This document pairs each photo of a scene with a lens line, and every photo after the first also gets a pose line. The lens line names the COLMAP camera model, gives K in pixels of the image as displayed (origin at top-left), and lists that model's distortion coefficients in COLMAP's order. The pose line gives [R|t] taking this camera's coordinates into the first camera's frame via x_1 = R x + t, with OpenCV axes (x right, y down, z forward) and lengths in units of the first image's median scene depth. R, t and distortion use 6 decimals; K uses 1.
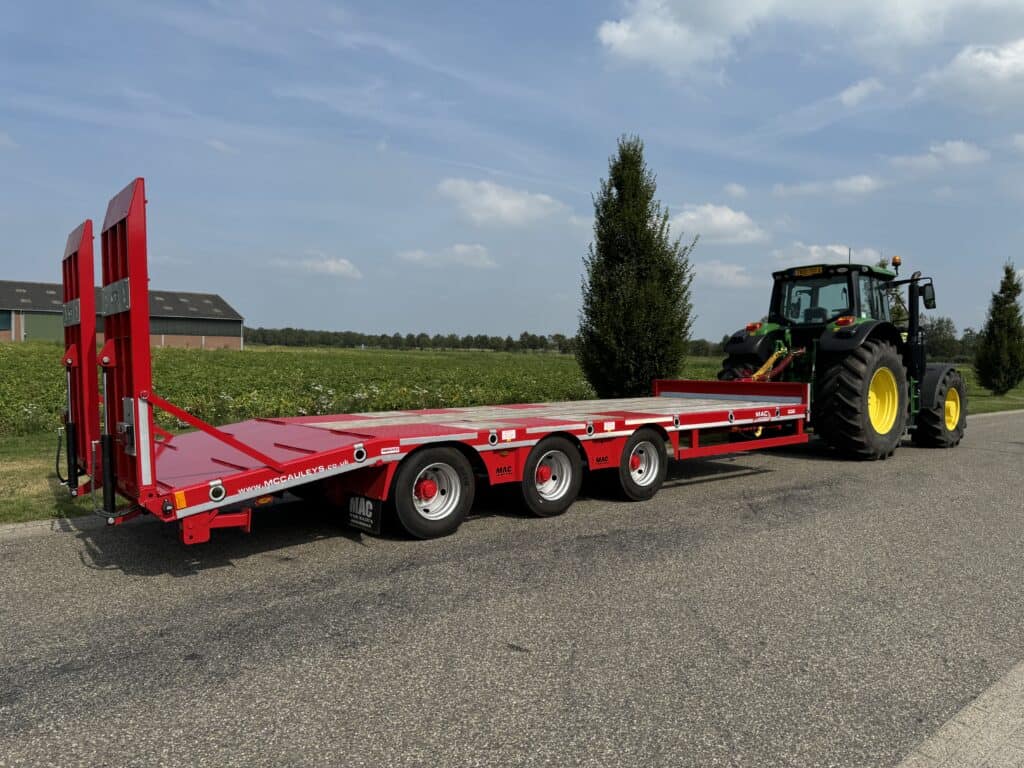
lens RADIAL K [[722.4, 0, 513.0], [0, 722.4, 389.2], [0, 0, 1]] dist [0.108984, -0.166419]
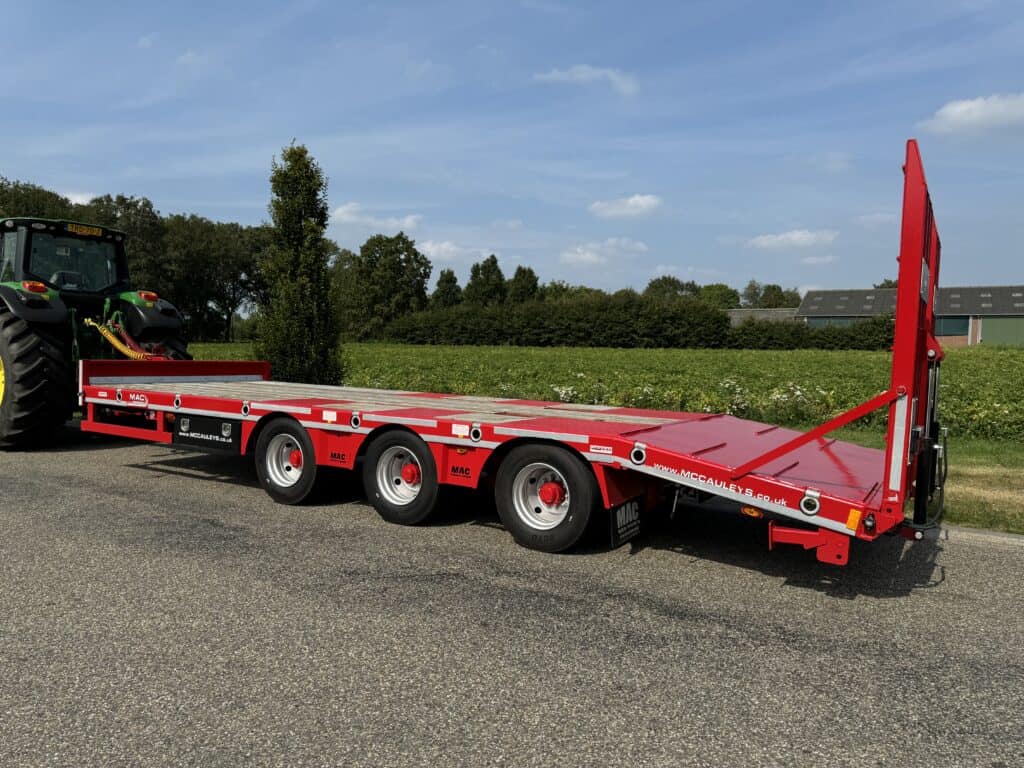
lens RADIAL K [[722.4, 0, 513.0], [0, 722.4, 389.2], [0, 0, 1]] dist [0.108984, -0.166419]
pose [[0.307746, 0.045586, -0.950376, 0.508453], [-0.054938, 0.998036, 0.030082, -0.008922], [0.949881, 0.042954, 0.309646, 0.483130]]
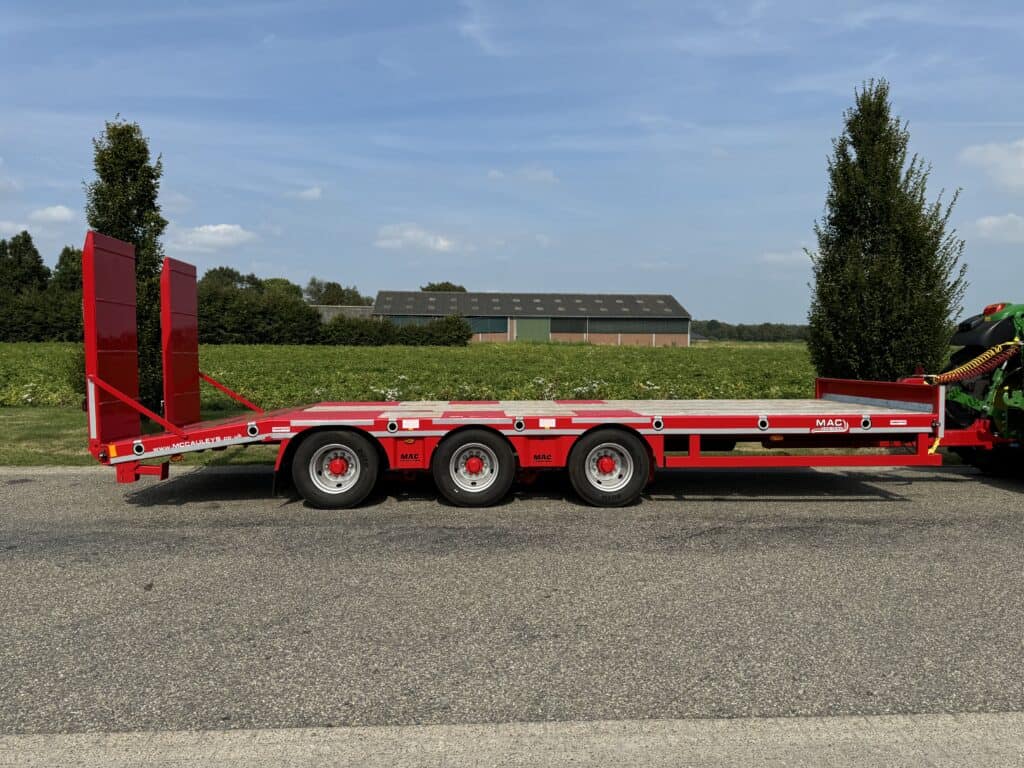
lens RADIAL K [[722.4, 0, 513.0], [0, 722.4, 389.2], [0, 0, 1]] dist [0.108984, -0.166419]
pose [[0.799540, 0.027015, -0.600005, 0.356466], [-0.023755, 0.999629, 0.013352, -0.003052], [0.600143, 0.003578, 0.799885, 0.109392]]
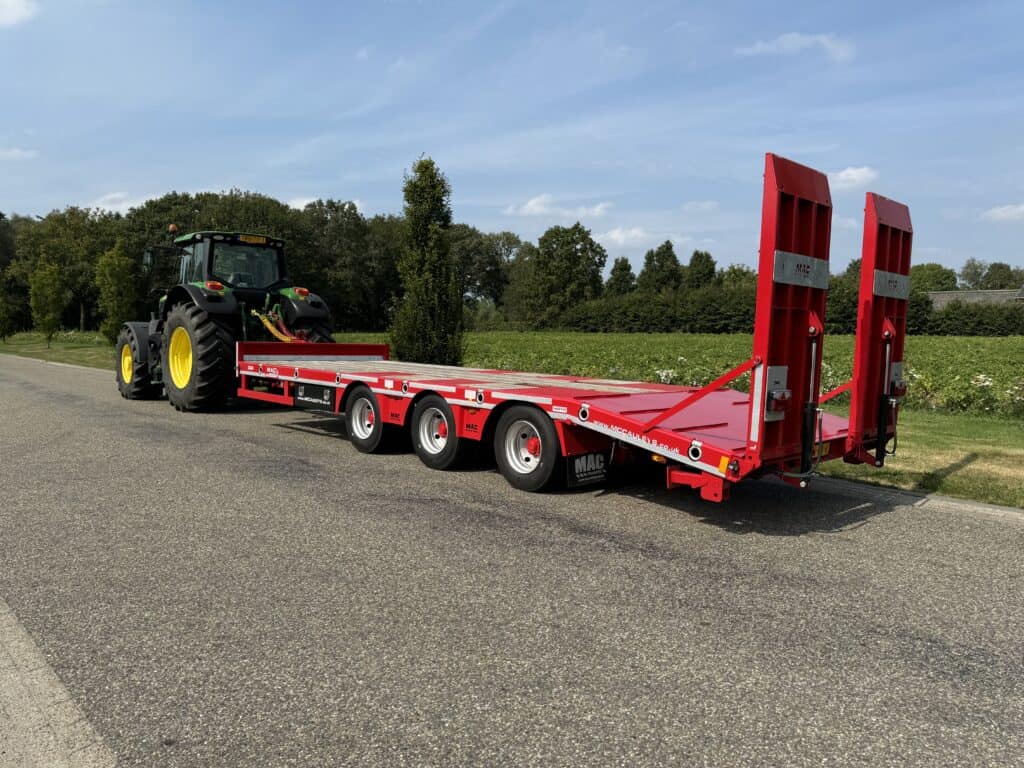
lens RADIAL K [[722.4, 0, 513.0], [0, 722.4, 389.2], [0, 0, 1]] dist [0.108984, -0.166419]
pose [[0.059796, 0.063445, -0.996192, 0.623638], [-0.056795, 0.996578, 0.060060, -0.008410], [0.996594, 0.052987, 0.063194, 0.576700]]
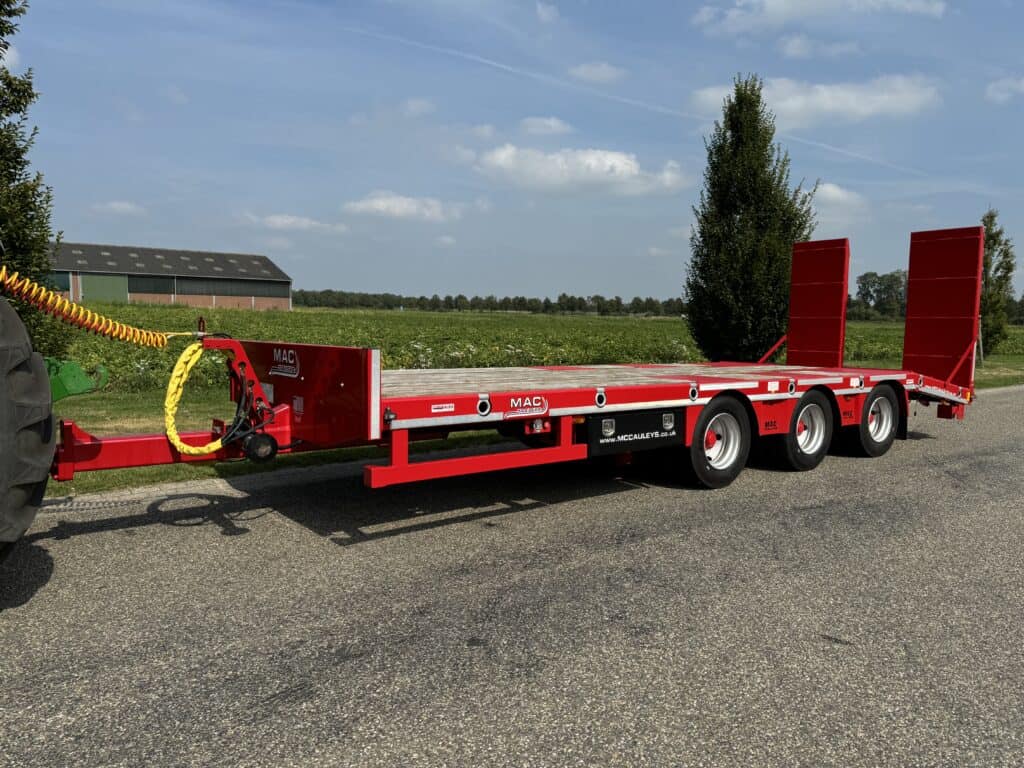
lens RADIAL K [[720.1, 0, 507.3], [0, 720.1, 387.0], [0, 0, 1]] dist [0.098460, -0.137395]
pose [[0.998489, 0.005551, -0.054670, -0.095766], [-0.002852, 0.998779, 0.049327, 0.005296], [0.054877, -0.049097, 0.997285, 0.041851]]
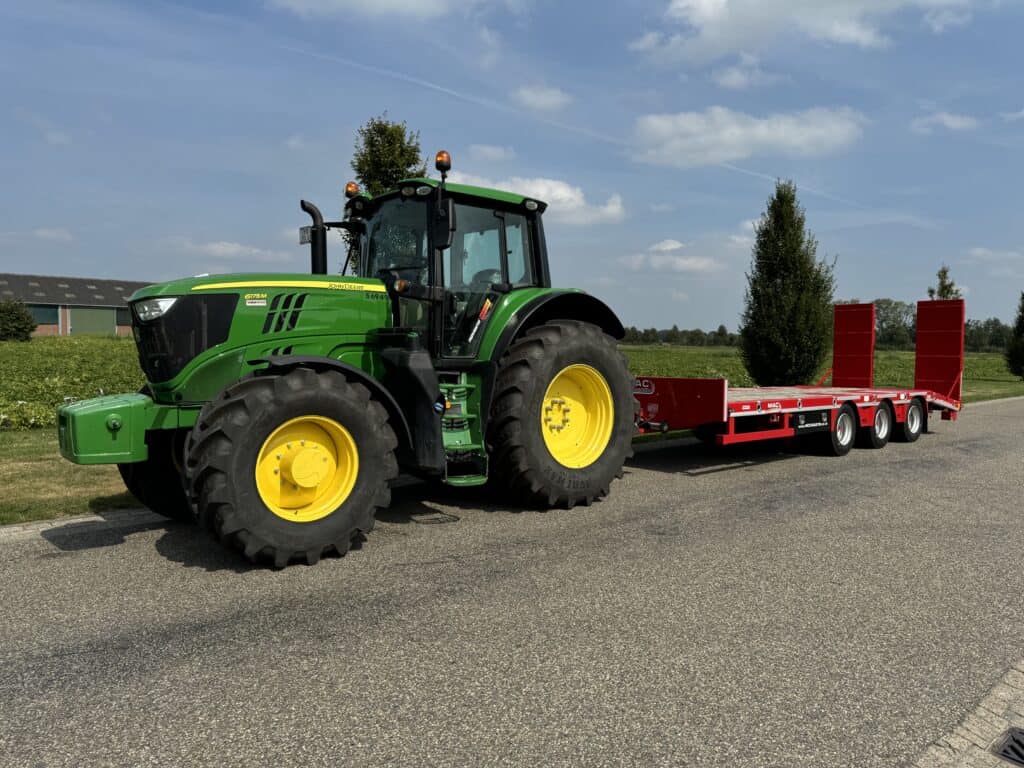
lens RADIAL K [[722.4, 0, 513.0], [0, 722.4, 389.2], [0, 0, 1]] dist [0.108984, -0.166419]
pose [[0.999712, -0.005717, 0.023292, -0.366809], [0.005405, 0.999895, 0.013451, 0.003749], [-0.023367, -0.013322, 0.999638, -0.296841]]
